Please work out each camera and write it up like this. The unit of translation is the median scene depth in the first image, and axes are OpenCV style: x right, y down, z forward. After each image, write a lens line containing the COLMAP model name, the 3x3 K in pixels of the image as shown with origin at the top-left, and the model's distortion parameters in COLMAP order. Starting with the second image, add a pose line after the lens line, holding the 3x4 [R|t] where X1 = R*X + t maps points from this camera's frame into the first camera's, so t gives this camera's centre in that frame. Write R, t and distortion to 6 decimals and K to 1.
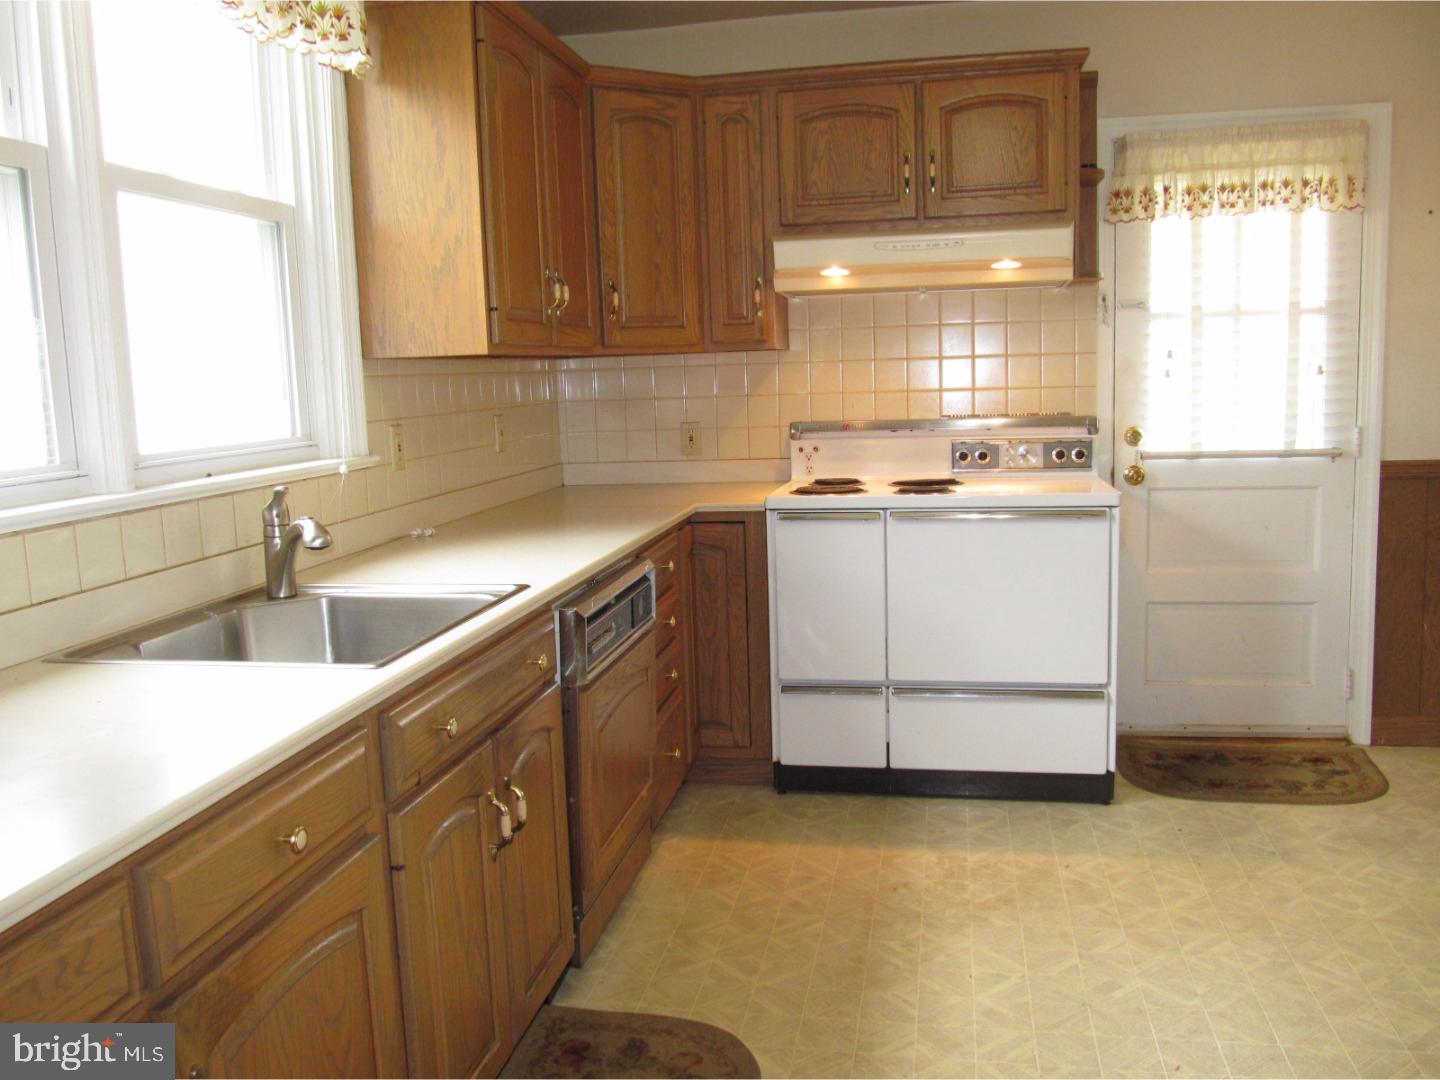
lens RADIAL K [[1170.8, 0, 720.0], [0, 1170.8, 540.0], [0, 0, 1]] dist [-0.076744, 0.032330]
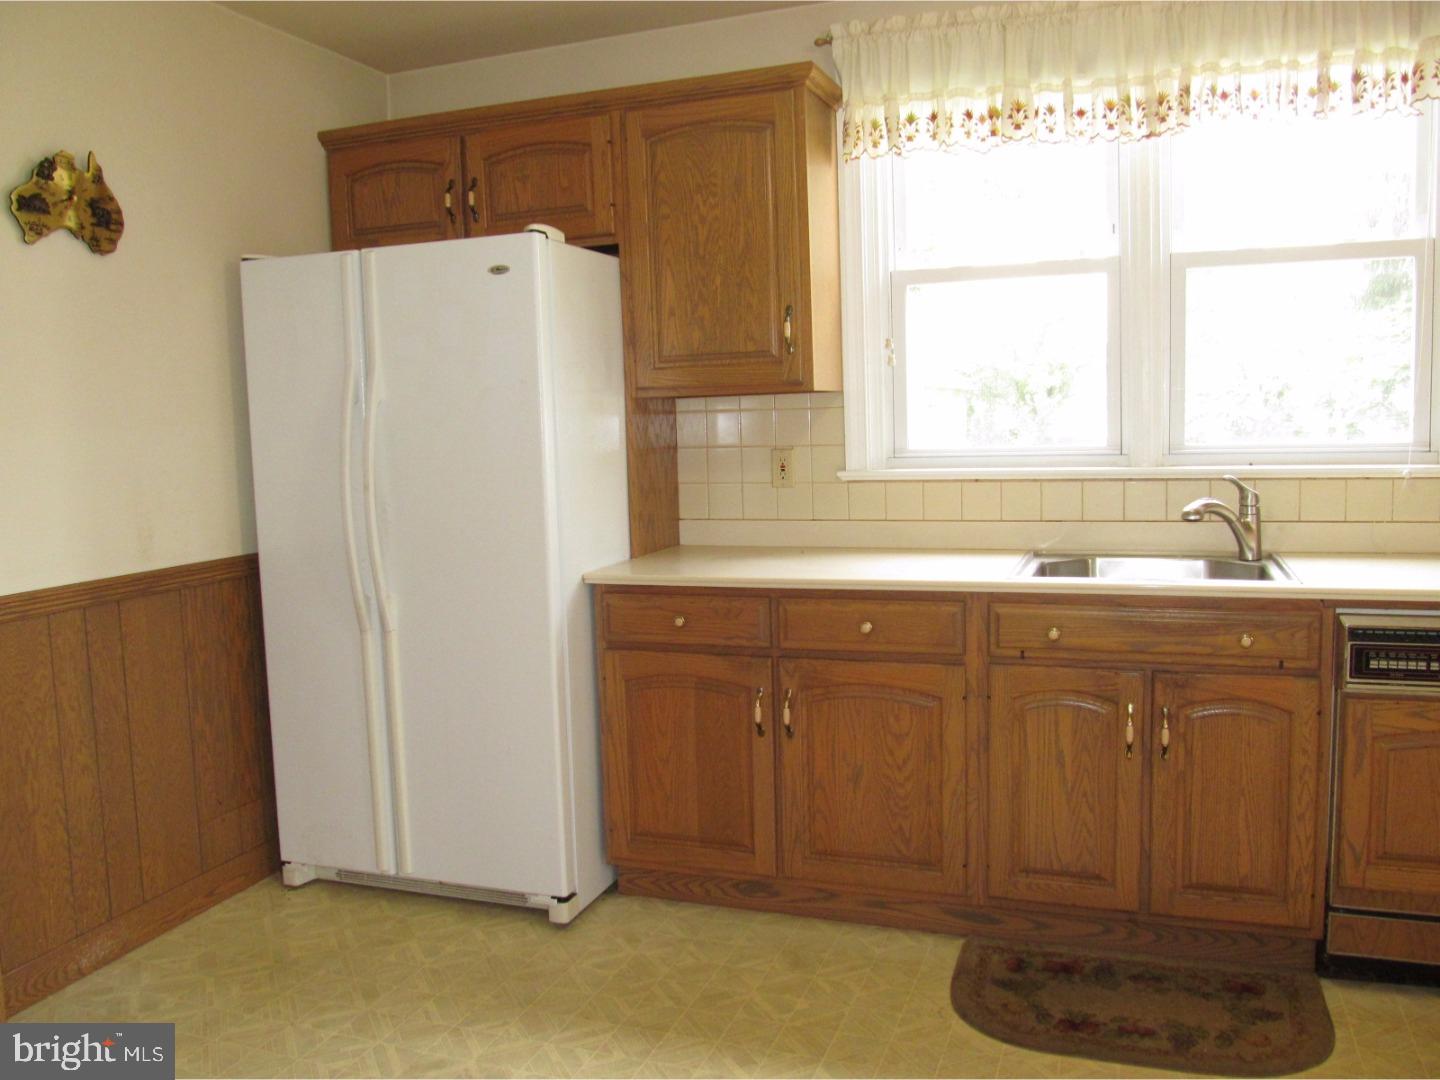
lens RADIAL K [[1170.8, 0, 720.0], [0, 1170.8, 540.0], [0, 0, 1]] dist [-0.076744, 0.032330]
pose [[-0.162314, 0.136180, -0.977297, 1.188571], [-0.101581, 0.982863, 0.153827, -0.134559], [0.981497, 0.124243, -0.145699, 0.709977]]
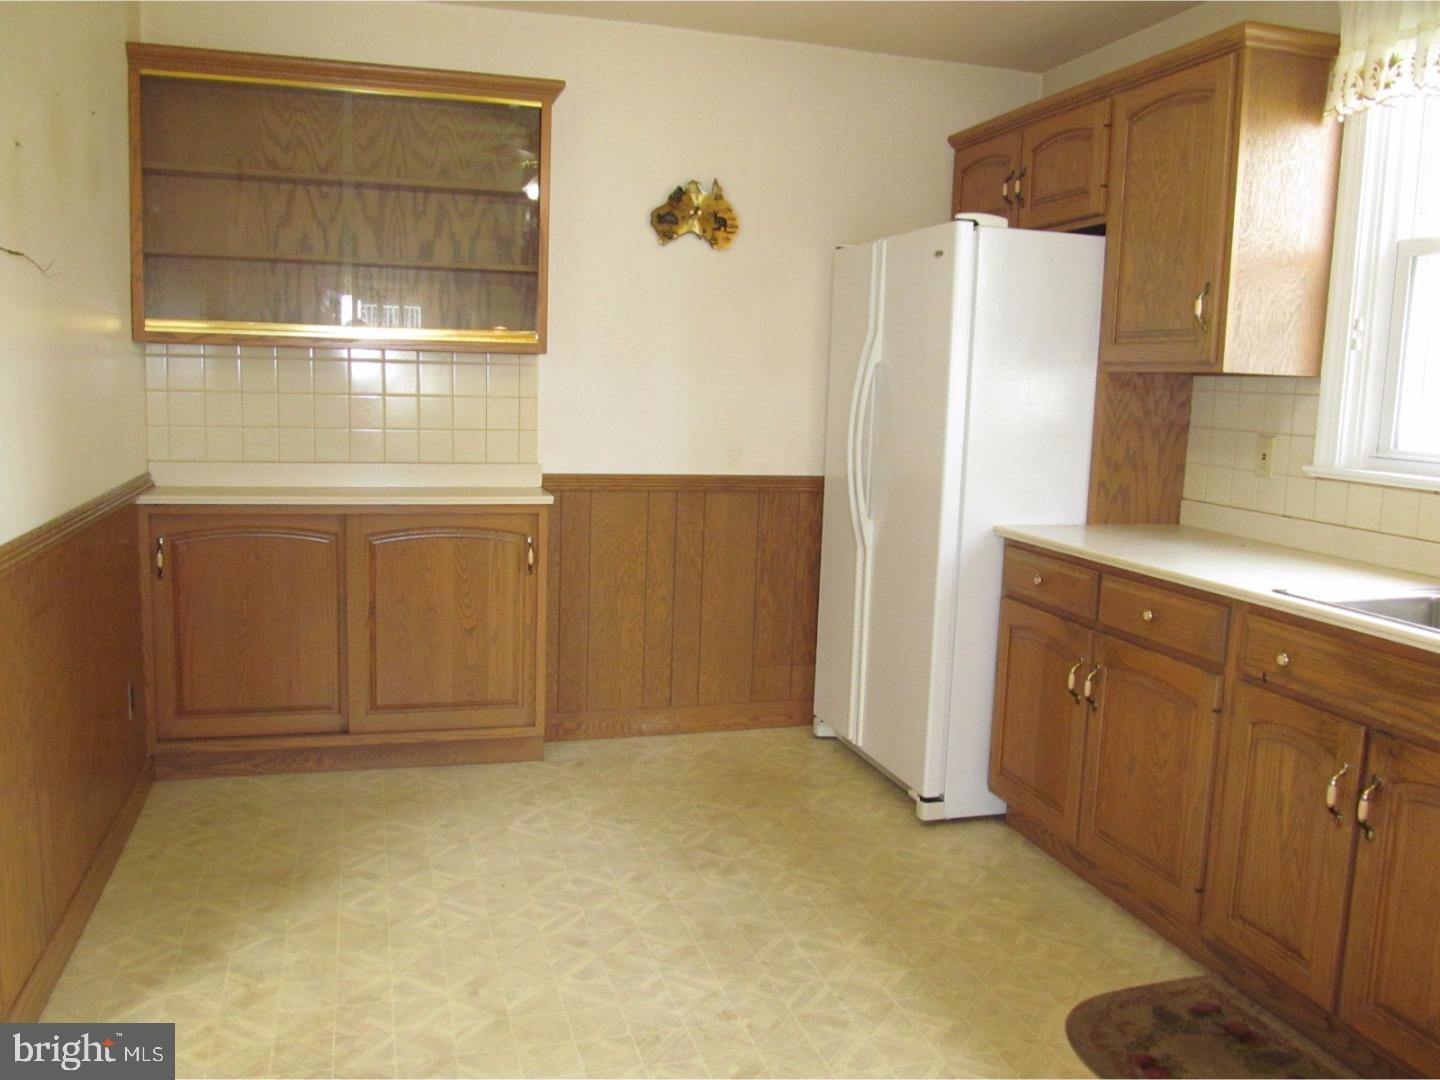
lens RADIAL K [[1170.8, 0, 720.0], [0, 1170.8, 540.0], [0, 0, 1]] dist [-0.076744, 0.032330]
pose [[-0.885963, 0.061420, -0.459670, 0.850820], [-0.072974, 0.960380, 0.268972, -0.250282], [0.457978, 0.271843, -0.846379, 1.618201]]
